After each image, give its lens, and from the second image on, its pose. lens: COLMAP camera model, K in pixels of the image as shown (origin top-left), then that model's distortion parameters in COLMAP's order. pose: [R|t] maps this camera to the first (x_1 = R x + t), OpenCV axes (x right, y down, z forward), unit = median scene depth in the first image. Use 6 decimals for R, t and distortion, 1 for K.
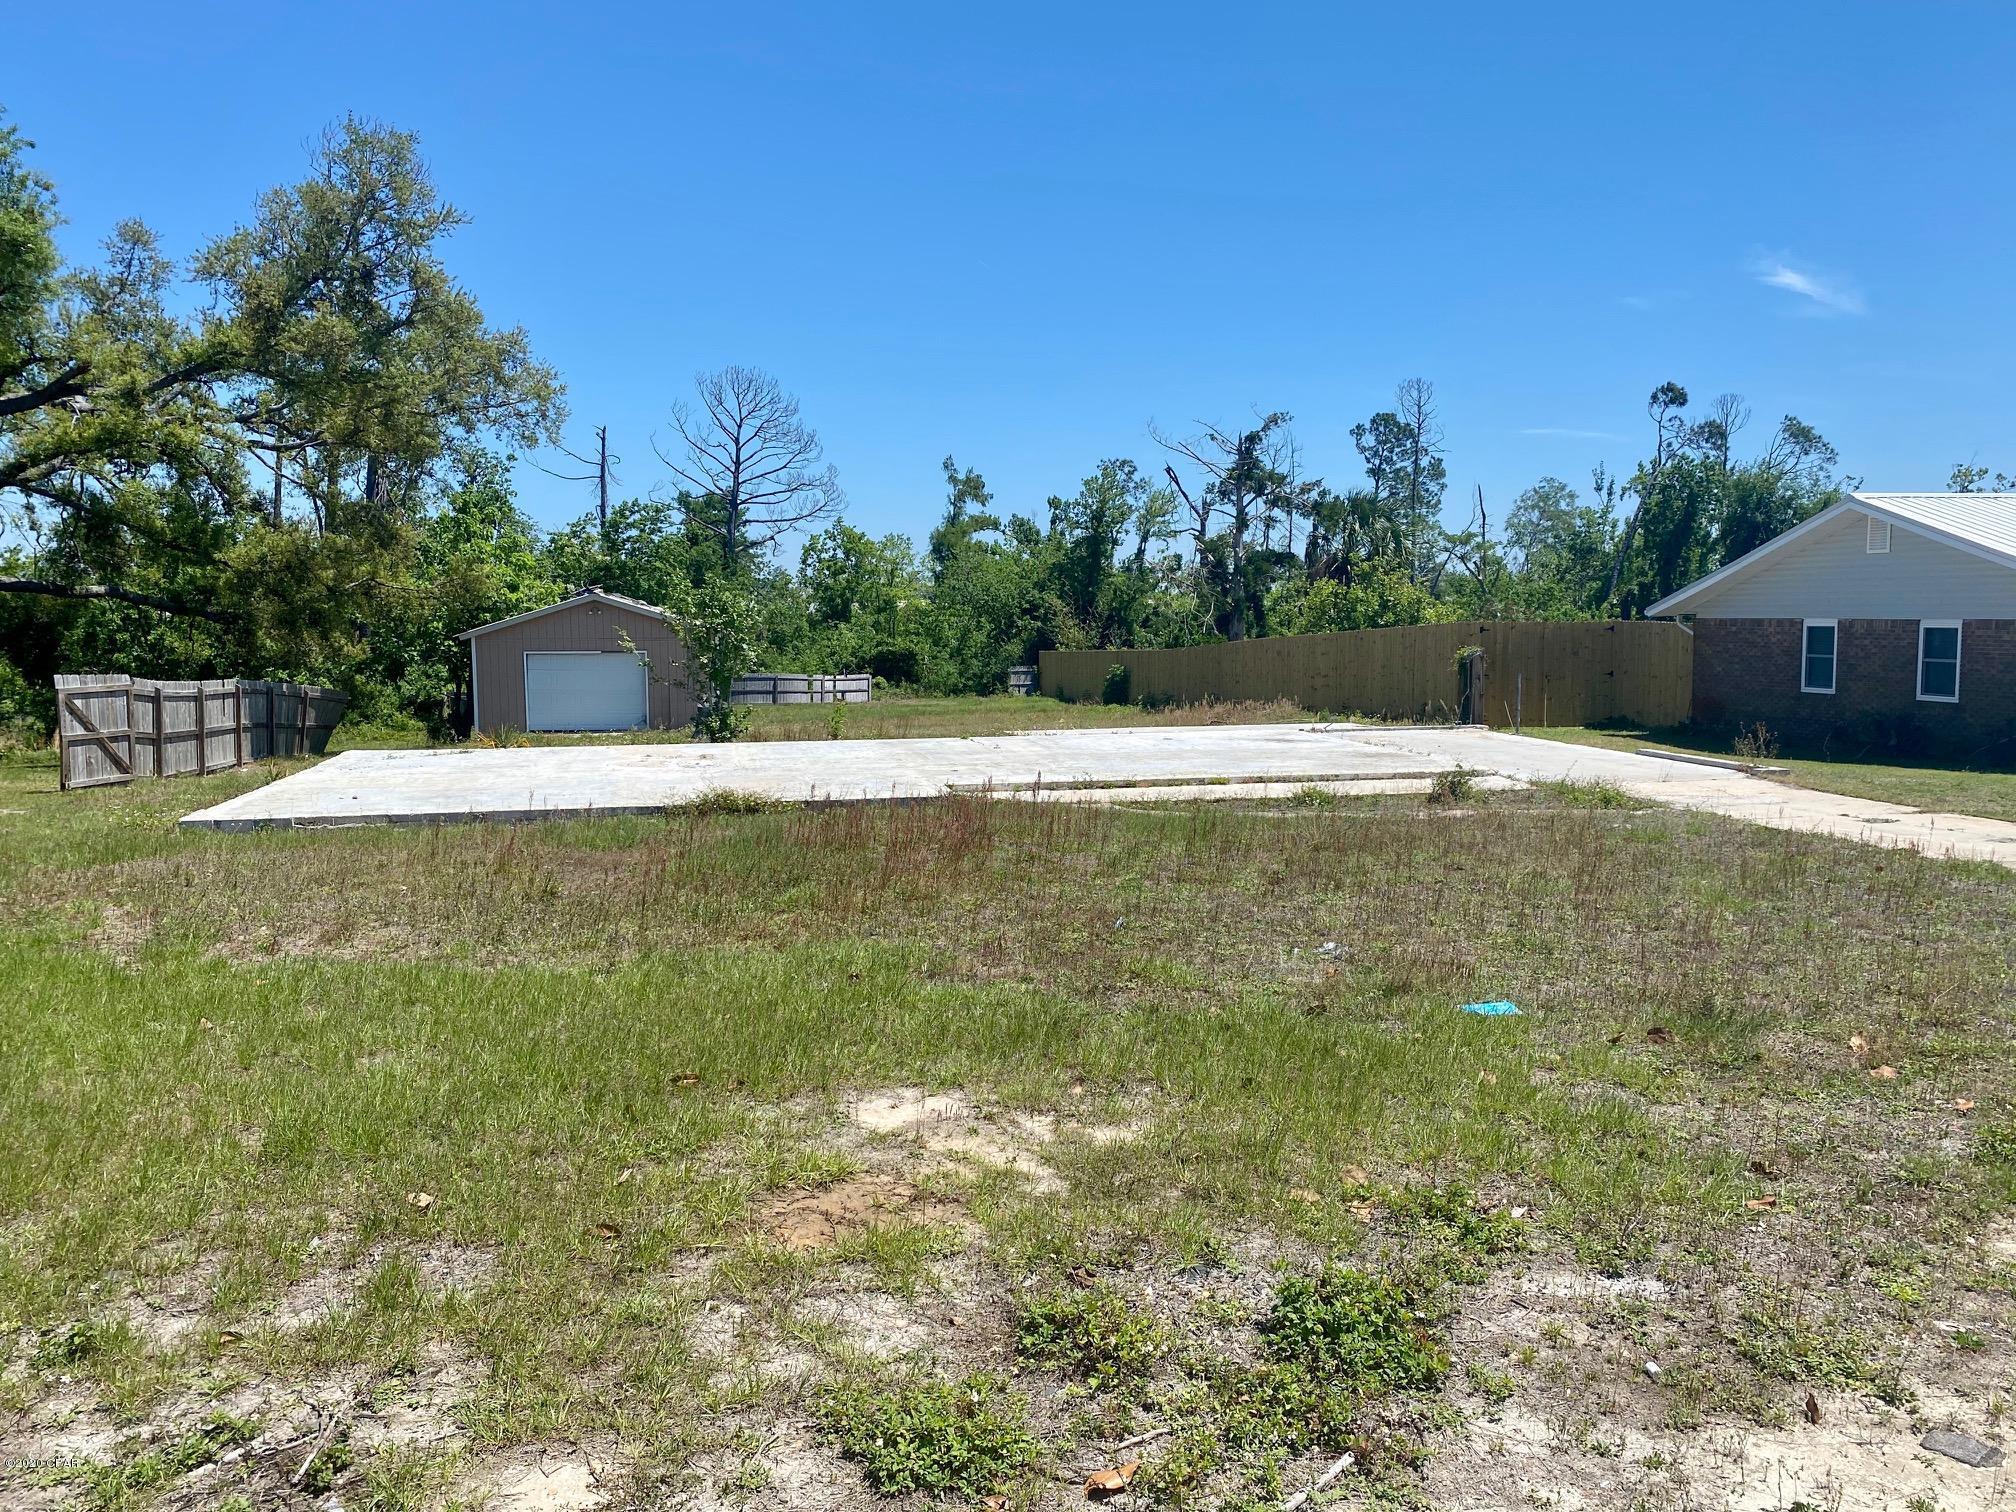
lens RADIAL K [[1512.3, 0, 995.3], [0, 1512.3, 768.6], [0, 0, 1]] dist [0.020019, -0.024078]
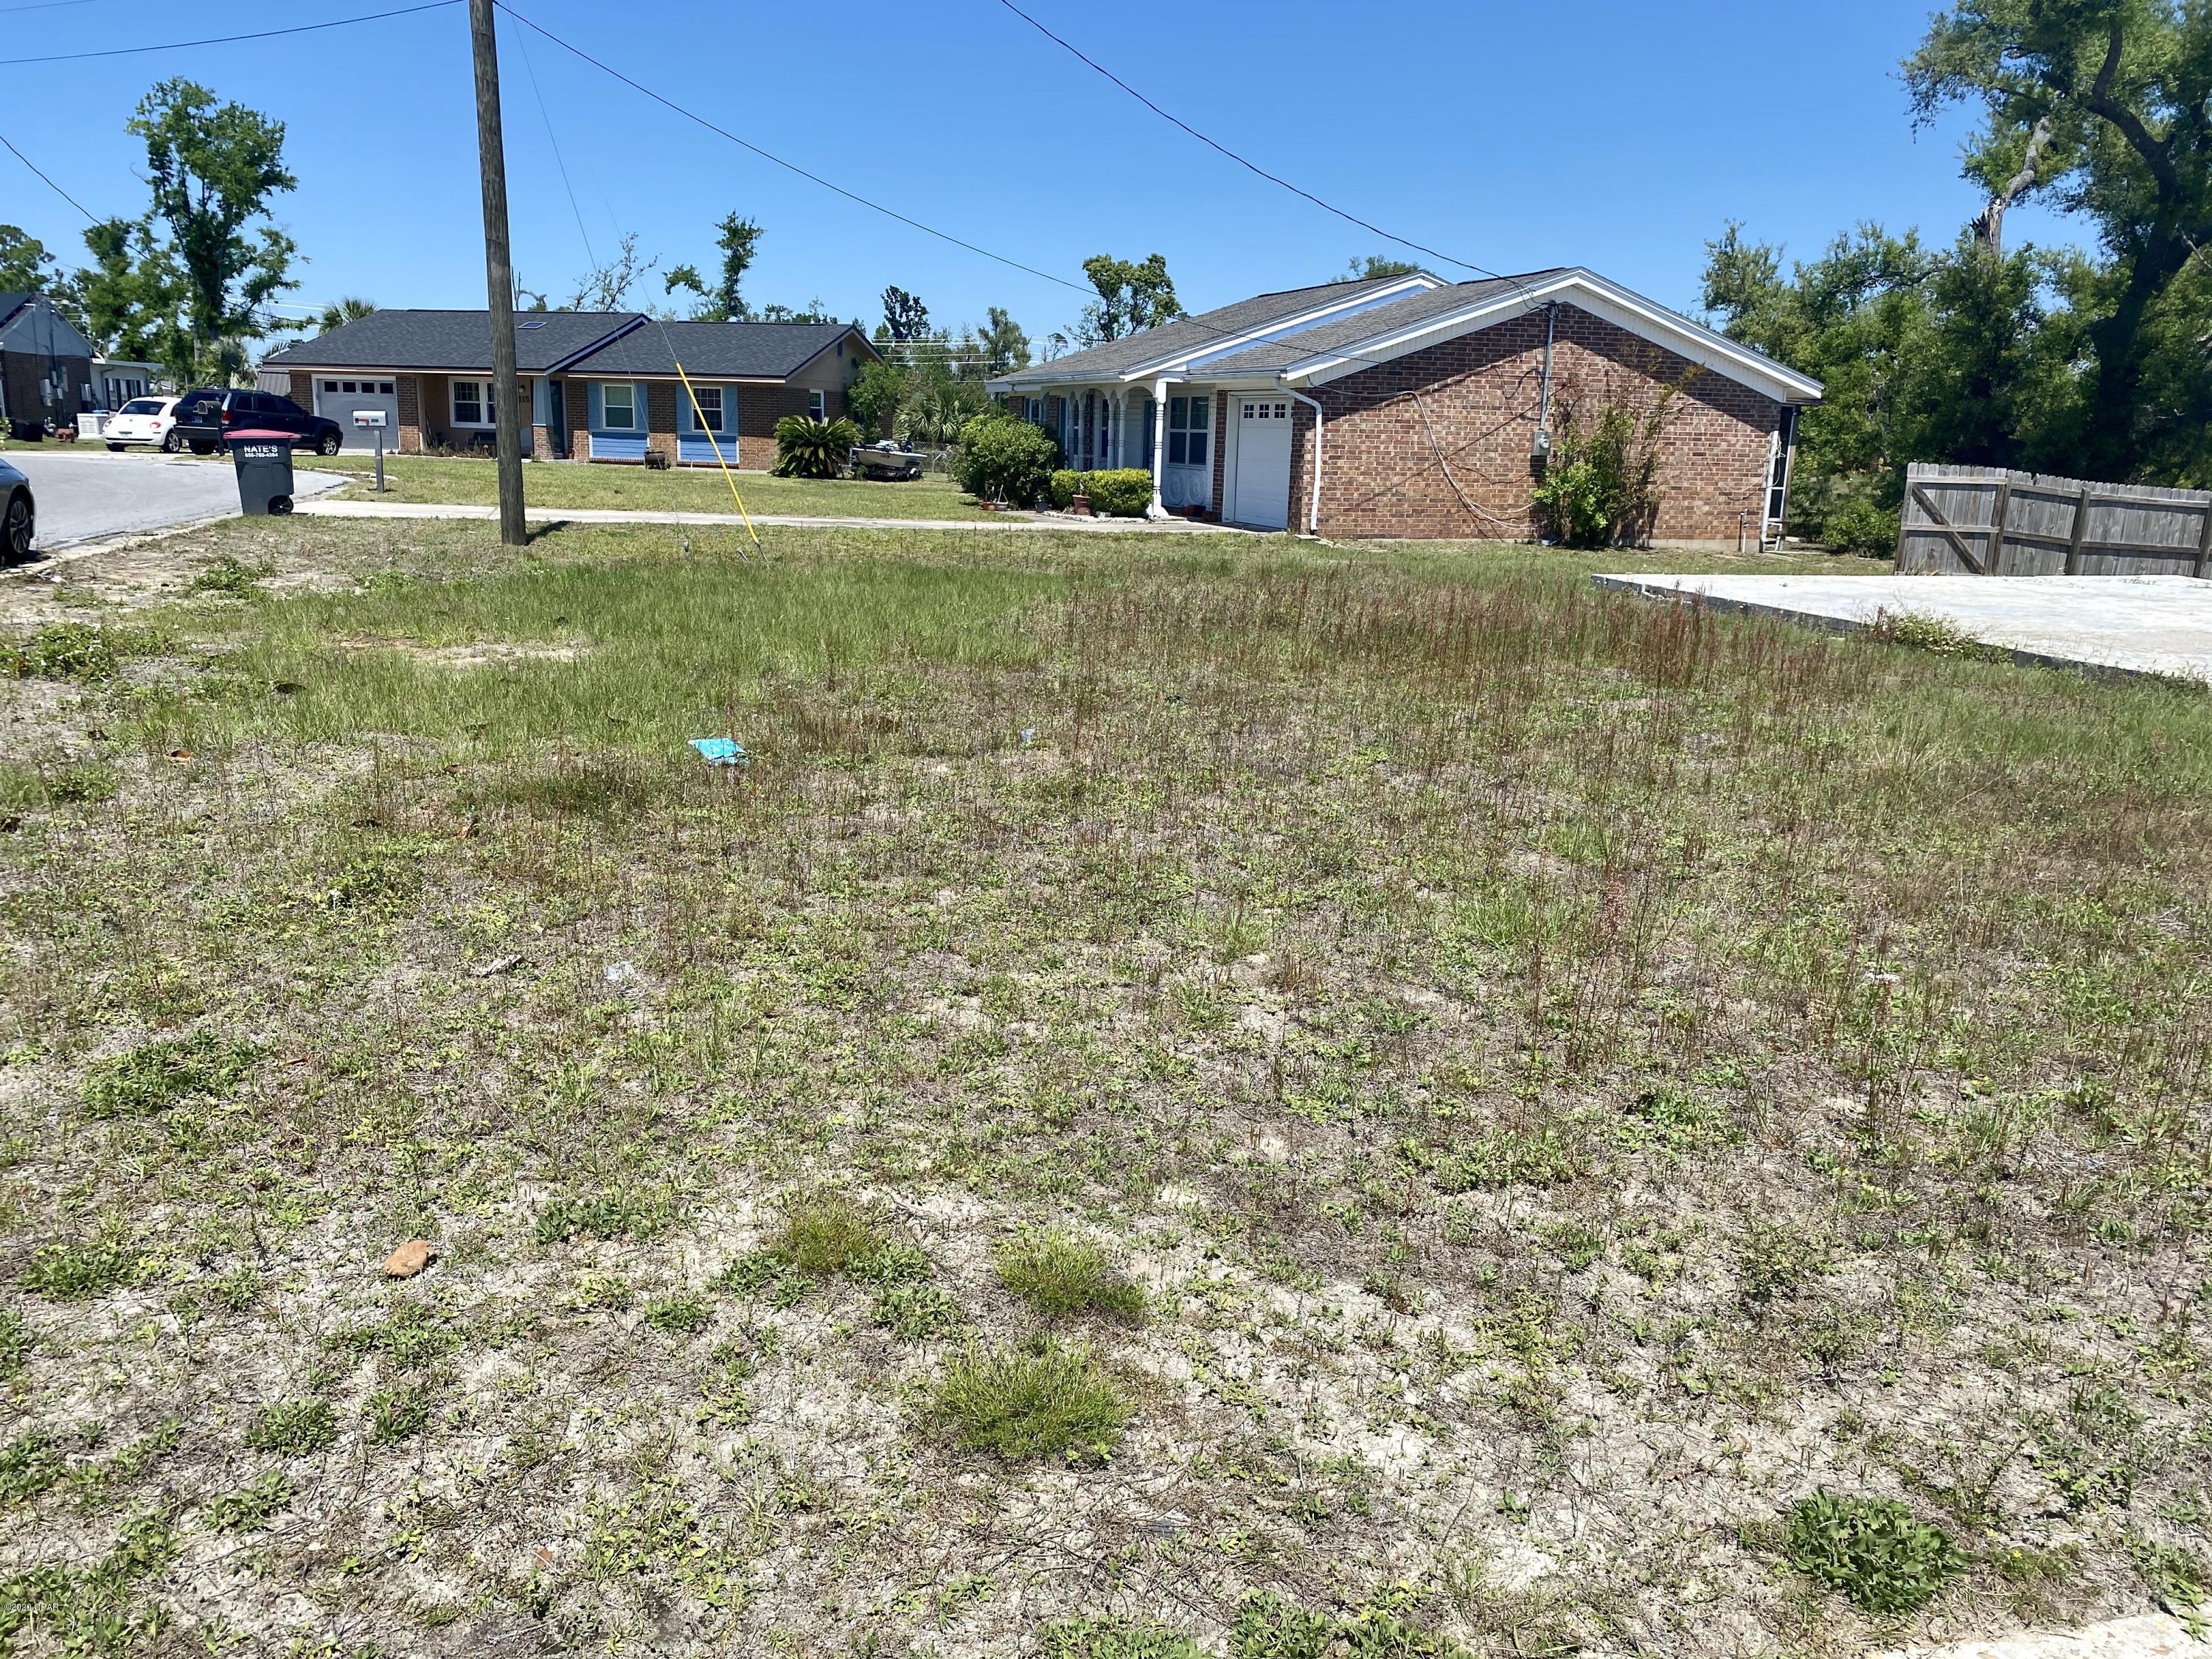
lens RADIAL K [[1659.3, 0, 1117.1], [0, 1659.3, 799.2], [0, 0, 1]] dist [0.020019, -0.024078]
pose [[0.040804, 0.227752, -0.972864, 0.144358], [-0.129198, 0.966703, 0.220891, -0.006436], [0.990779, 0.116679, 0.068870, 0.122498]]
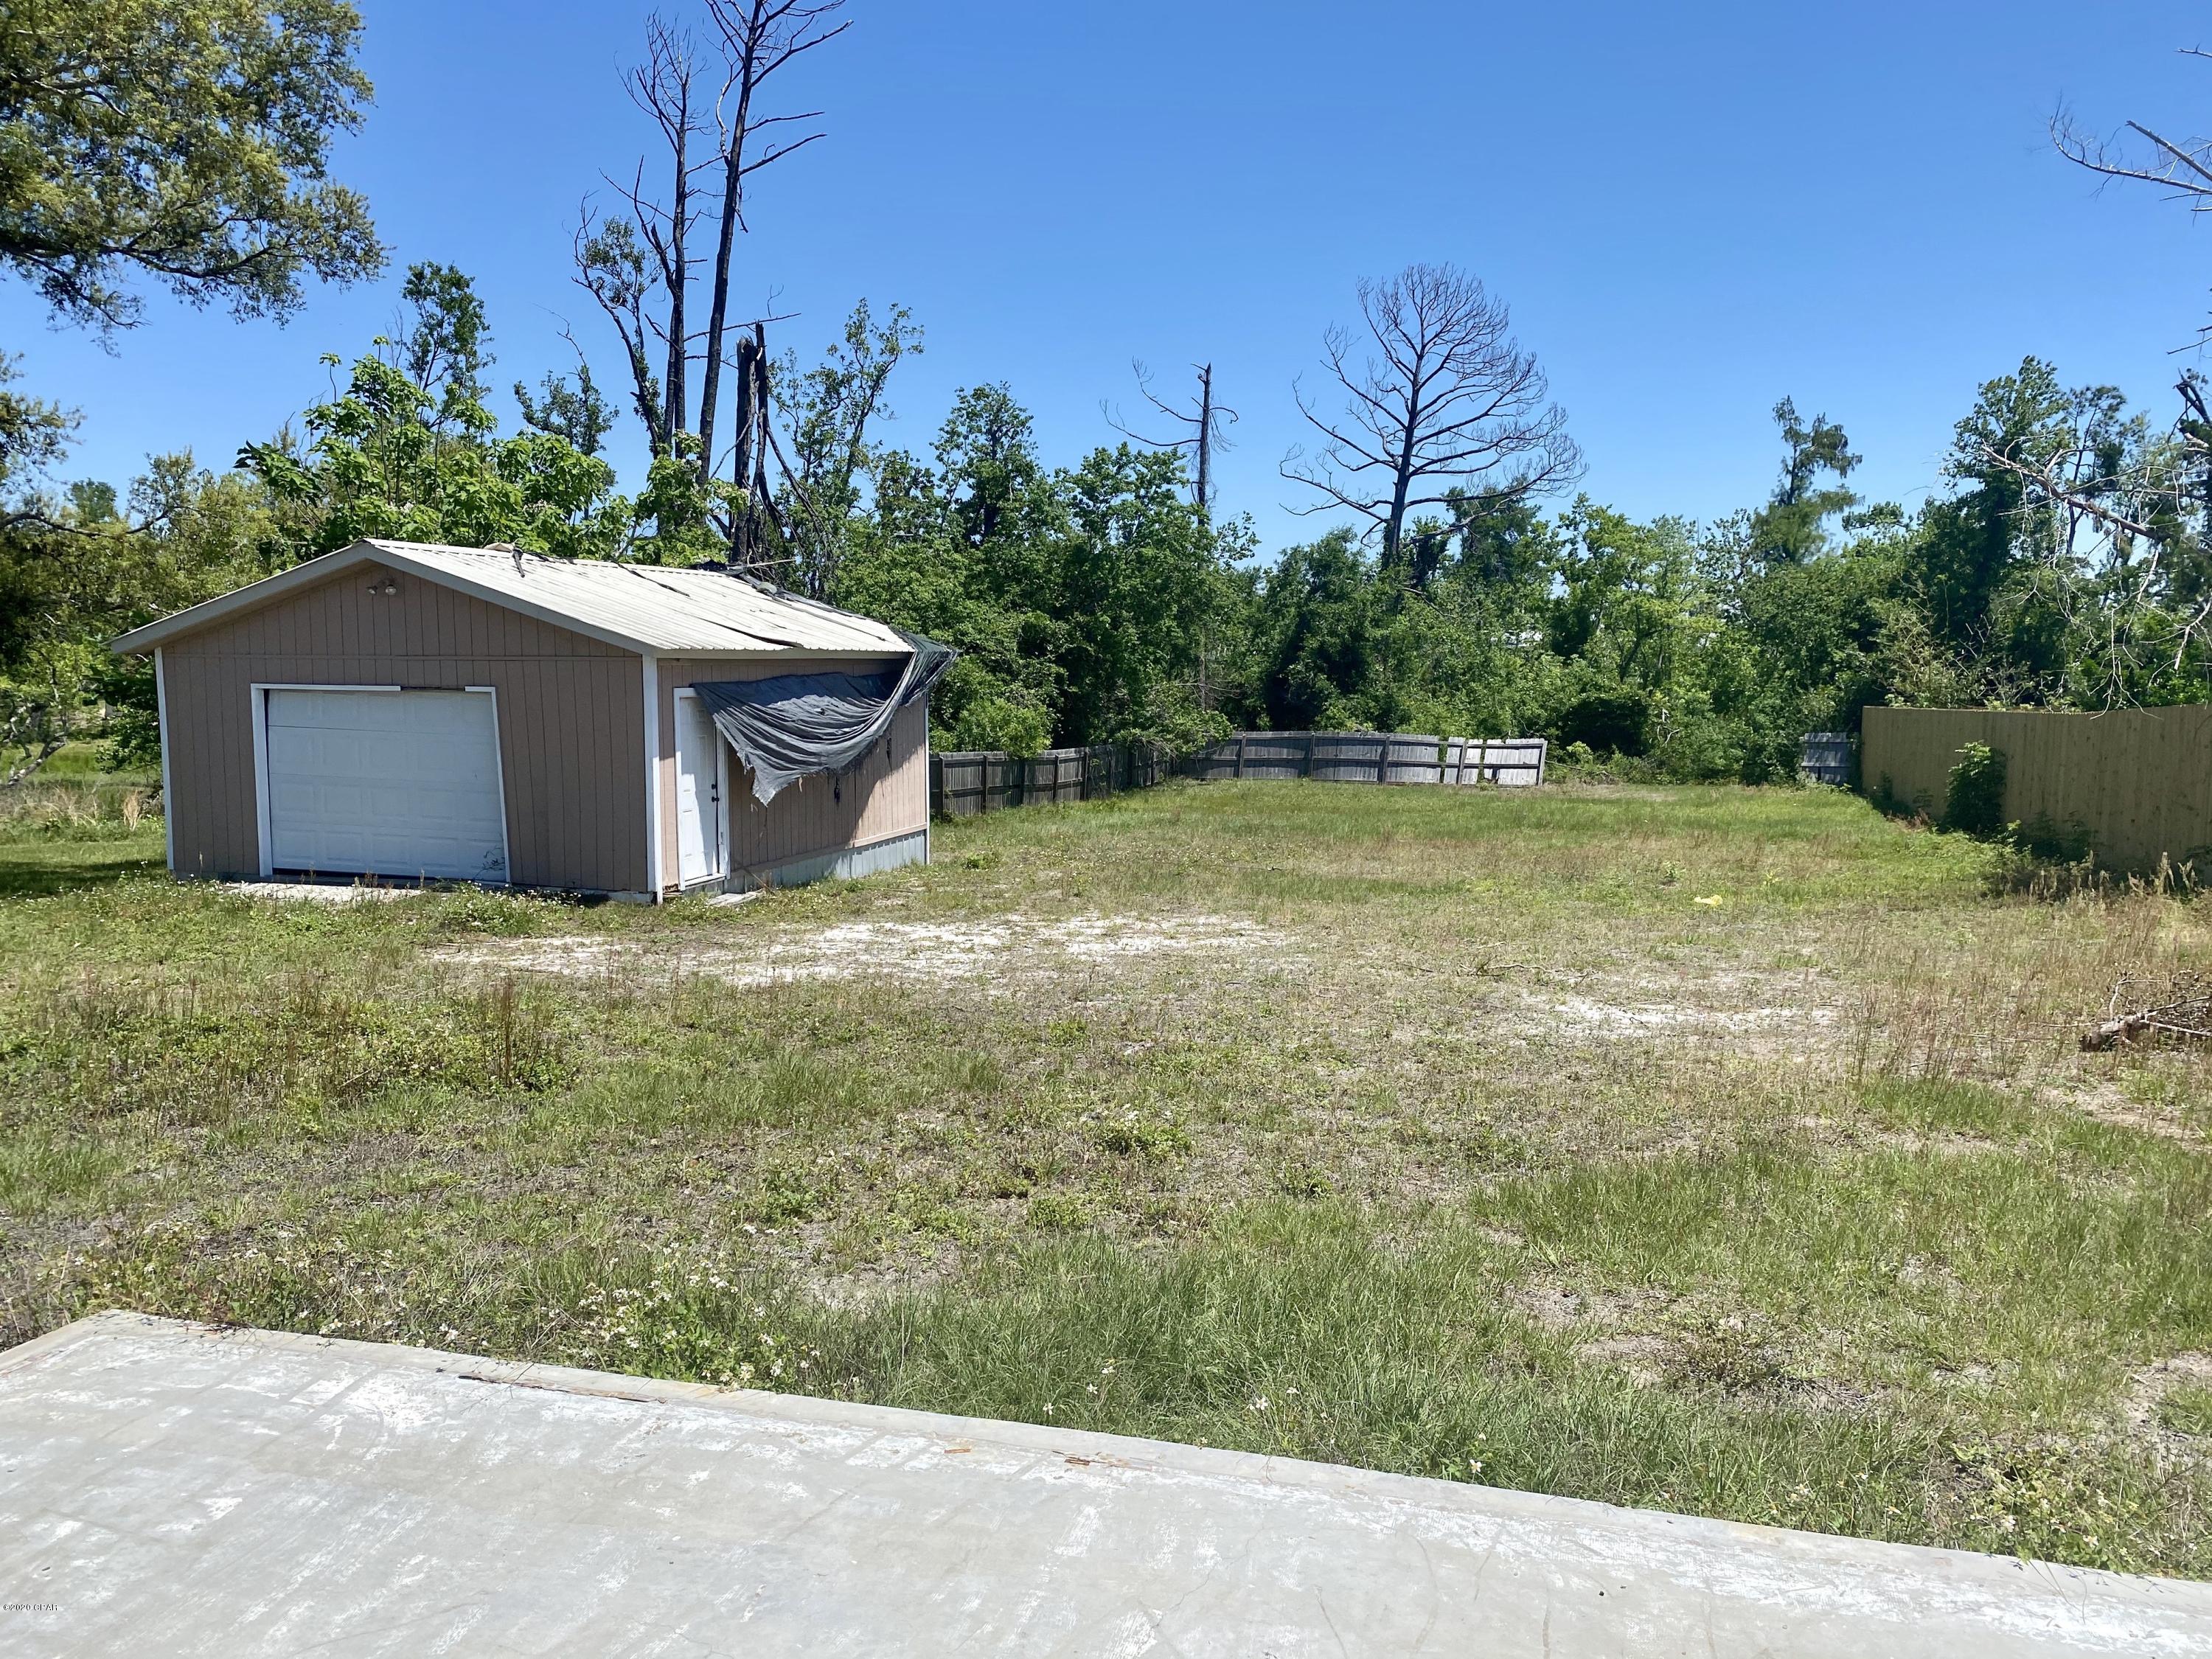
lens RADIAL K [[1659.3, 0, 1122.5], [0, 1659.3, 821.0], [0, 0, 1]] dist [0.020019, -0.024078]
pose [[0.893688, 0.056215, -0.445154, 0.059833], [-0.056691, 0.998317, 0.012256, -0.029576], [0.445093, 0.014283, 0.895370, 0.354380]]
